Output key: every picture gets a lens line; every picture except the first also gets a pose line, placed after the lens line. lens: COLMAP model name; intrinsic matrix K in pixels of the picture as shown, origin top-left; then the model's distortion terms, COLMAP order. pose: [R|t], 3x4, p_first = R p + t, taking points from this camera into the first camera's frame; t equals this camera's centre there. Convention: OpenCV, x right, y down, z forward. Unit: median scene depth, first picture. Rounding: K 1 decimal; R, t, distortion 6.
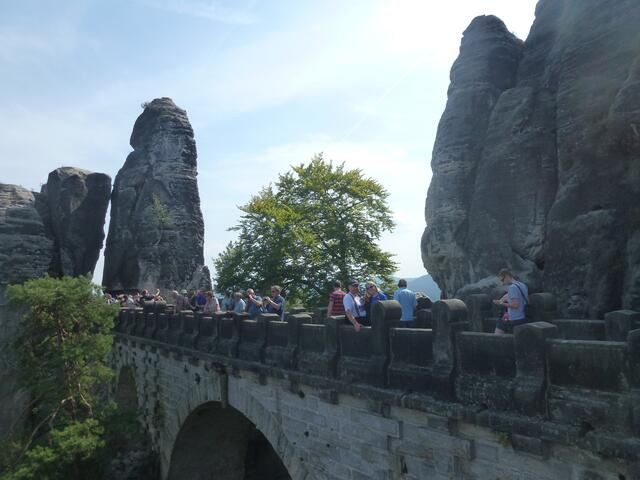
lens RADIAL K [[475.4, 0, 322.4], [0, 475.4, 245.5], [0, 0, 1]] dist [-0.077424, 0.038911]
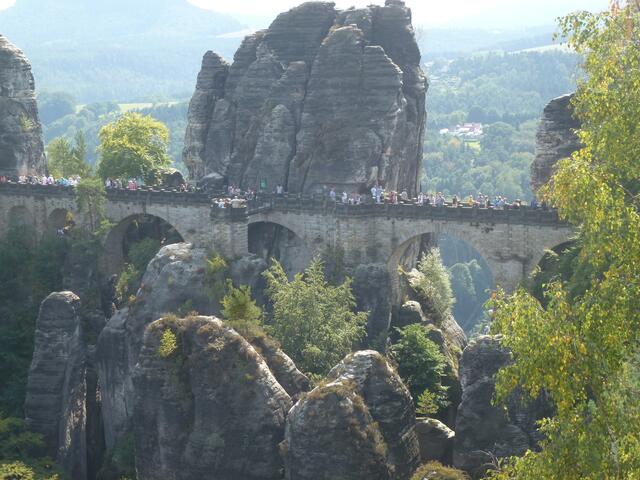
lens RADIAL K [[475.4, 0, 322.4], [0, 475.4, 245.5], [0, 0, 1]] dist [-0.077424, 0.038911]
pose [[0.828553, -0.087942, 0.552961, -0.680154], [-0.090737, 0.953445, 0.287594, -0.369719], [-0.552510, -0.288461, 0.782000, -1.656827]]
